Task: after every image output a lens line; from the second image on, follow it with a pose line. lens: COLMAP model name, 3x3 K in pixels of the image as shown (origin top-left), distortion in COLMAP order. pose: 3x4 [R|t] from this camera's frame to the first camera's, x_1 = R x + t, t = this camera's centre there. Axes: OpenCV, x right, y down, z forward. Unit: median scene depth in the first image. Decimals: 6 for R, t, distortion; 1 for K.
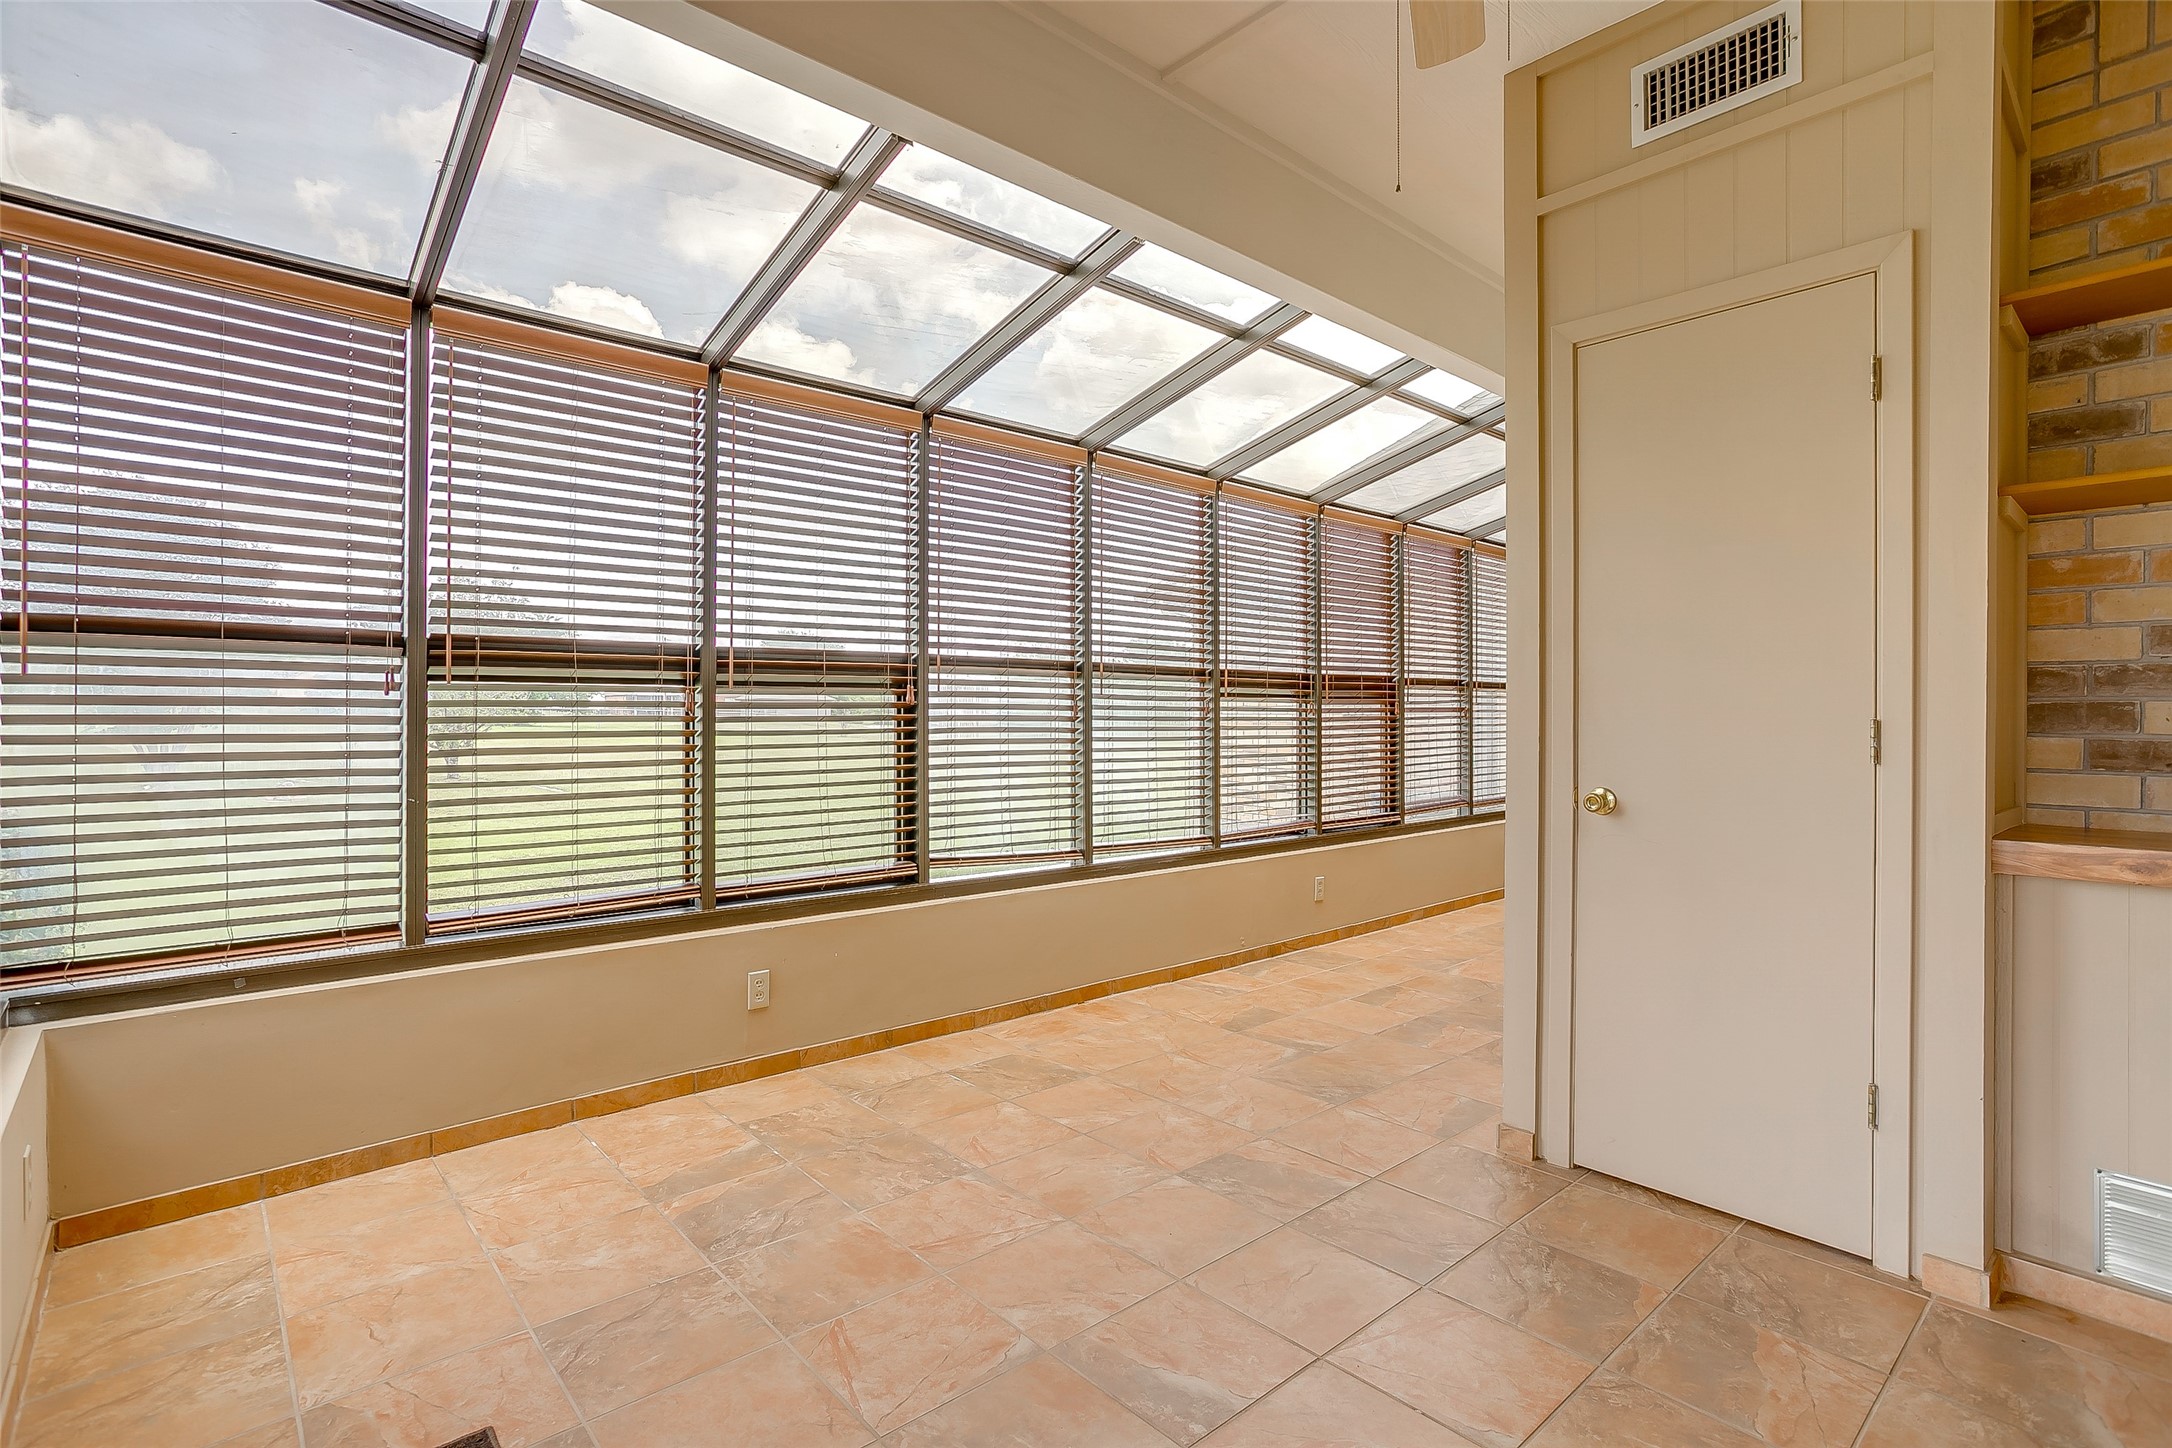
lens RADIAL K [[1051.1, 0, 1086.3], [0, 1051.1, 715.0], [0, 0, 1]] dist [-0.053224, 0.030024]
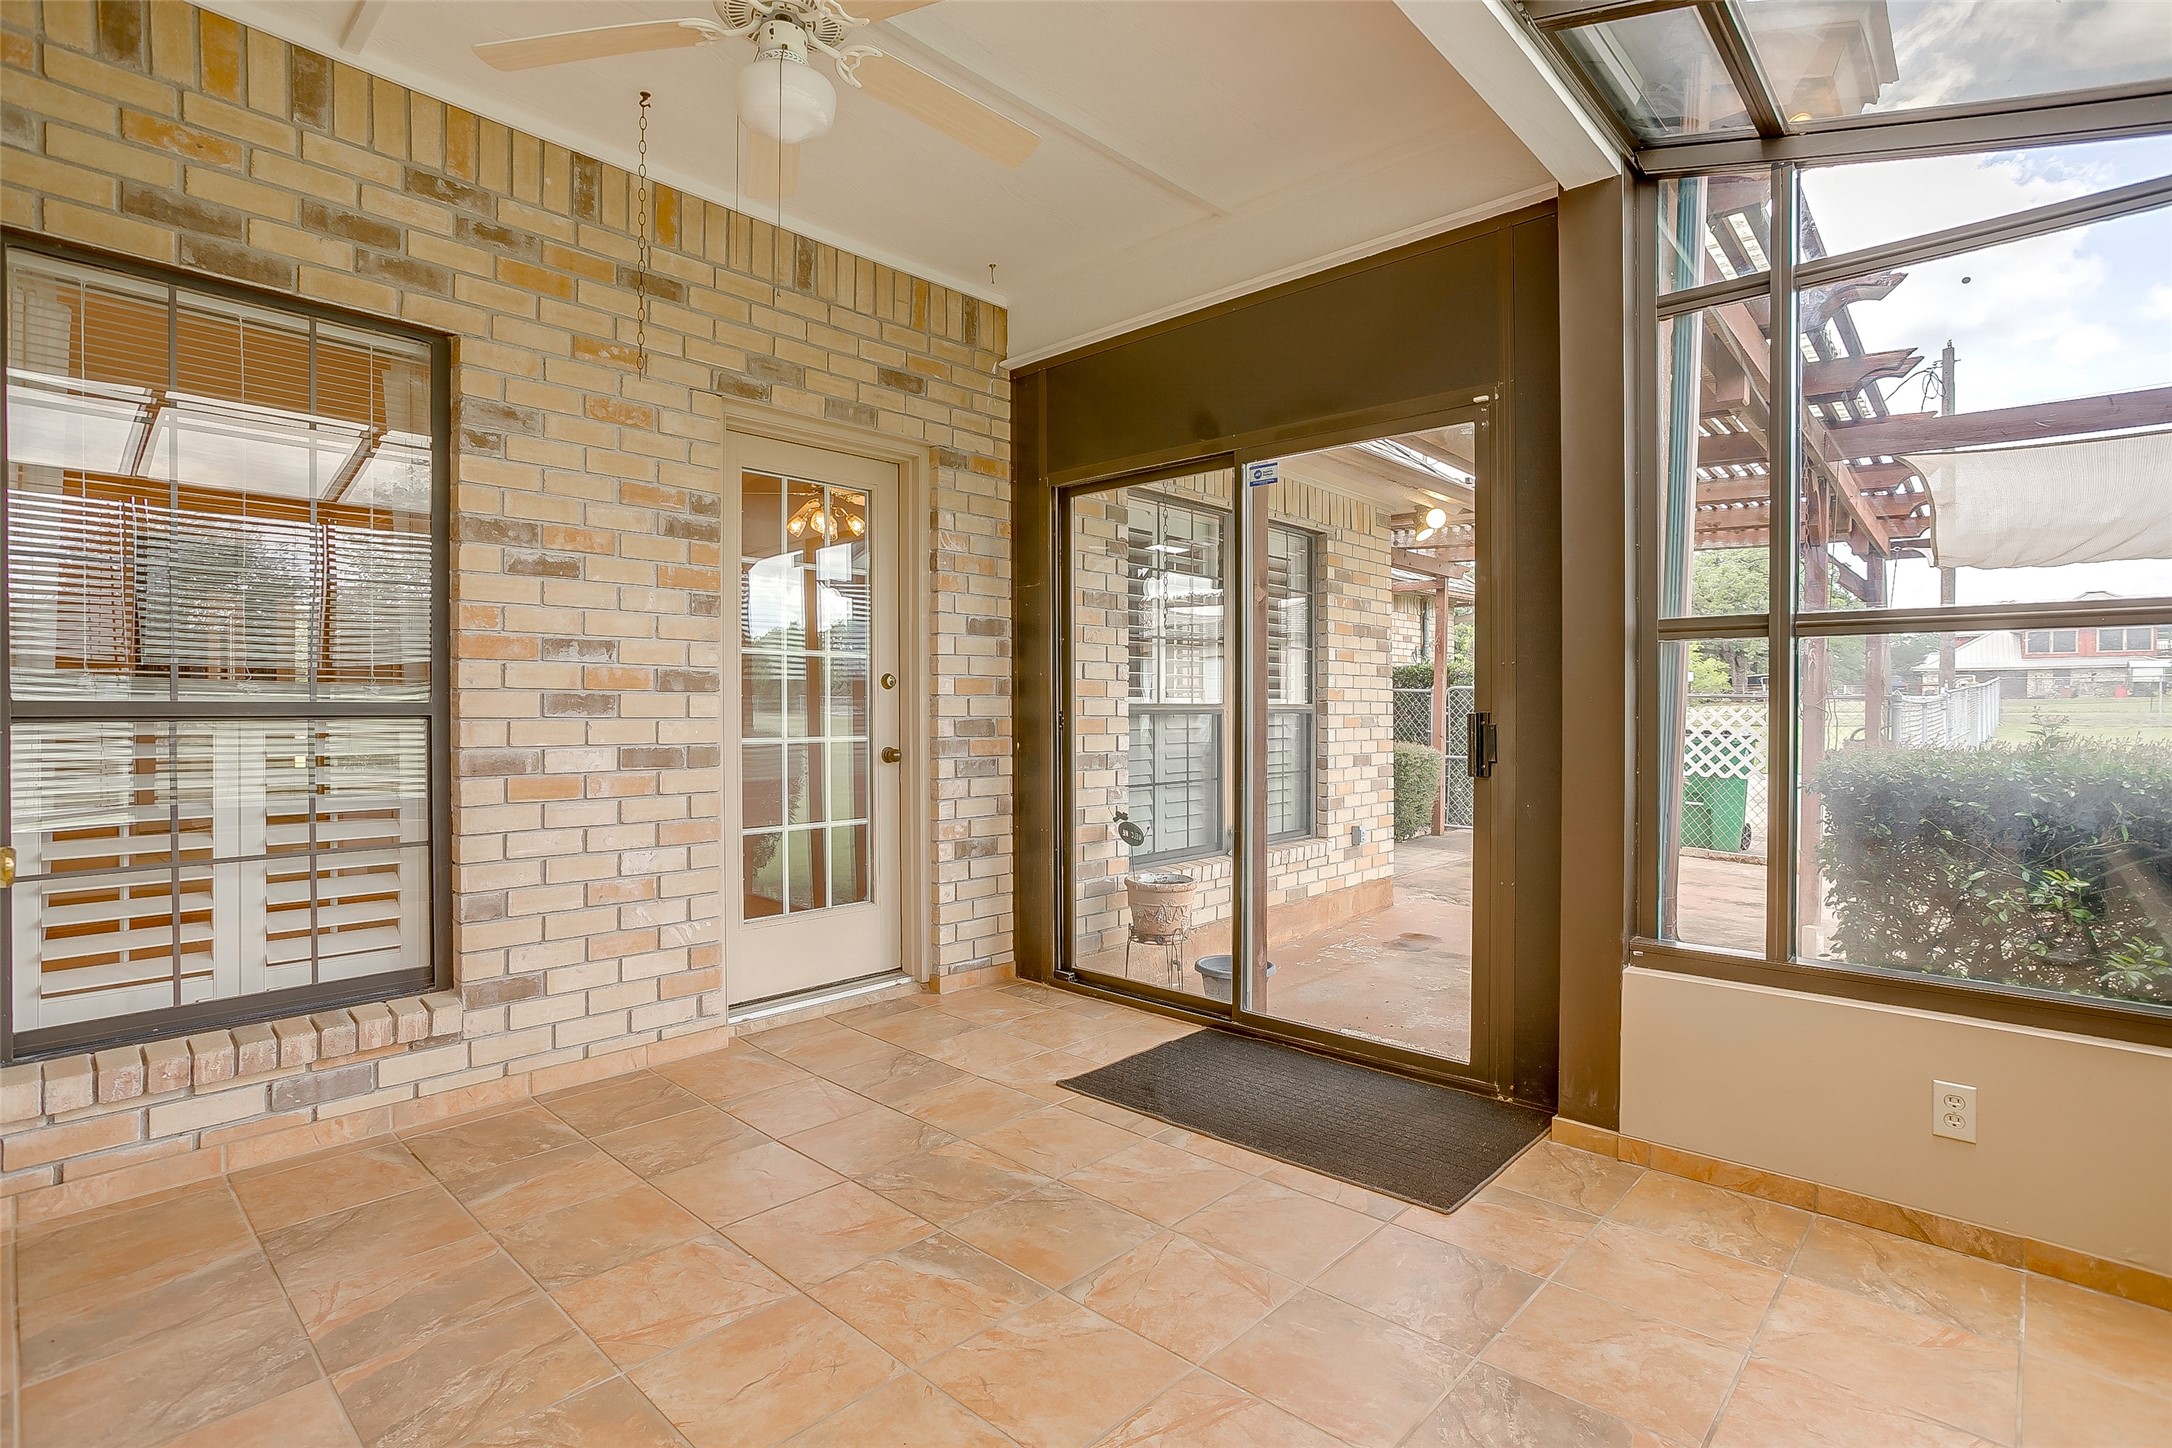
lens RADIAL K [[1051.1, 0, 1088.2], [0, 1051.1, 723.9], [0, 0, 1]] dist [-0.053224, 0.030024]
pose [[-0.995618, 0.000002, -0.093519, 0.021278], [-0.001547, 0.999863, 0.016498, 0.006551], [0.093506, 0.016570, -0.995481, 1.491646]]
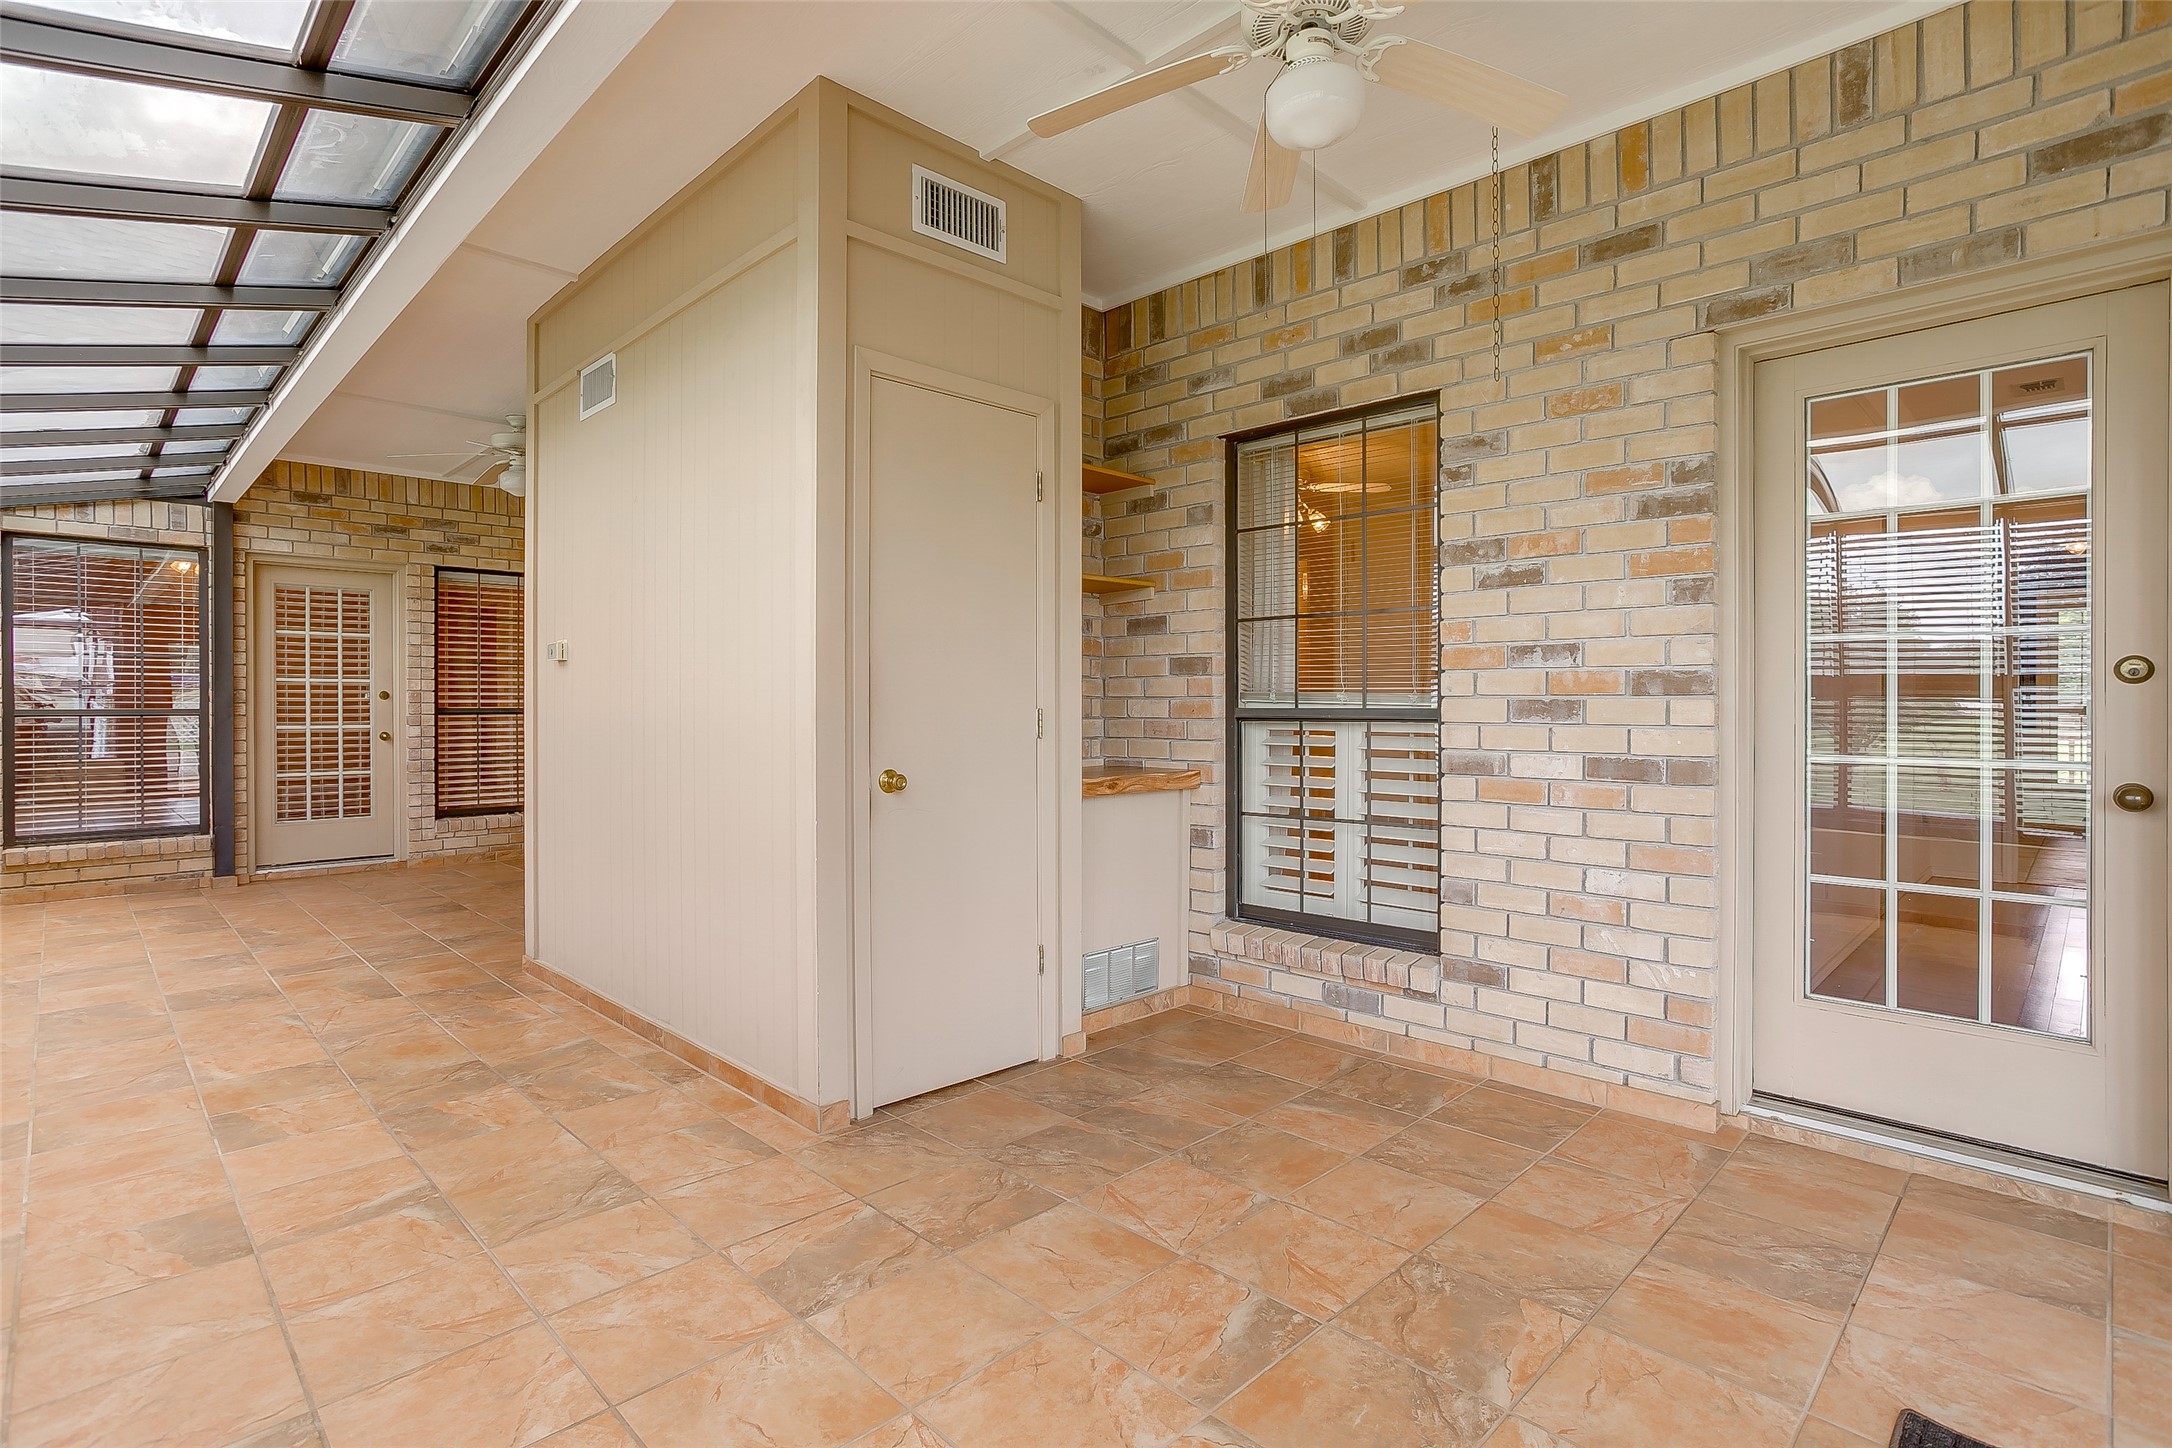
lens RADIAL K [[1051.1, 0, 1092.2], [0, 1051.1, 720.1], [0, 0, 1]] dist [-0.053224, 0.030024]
pose [[-0.061281, -0.013605, 0.998028, -0.664214], [0.001218, 0.999905, 0.013706, -0.000693], [-0.998120, 0.002055, -0.061259, 0.835753]]
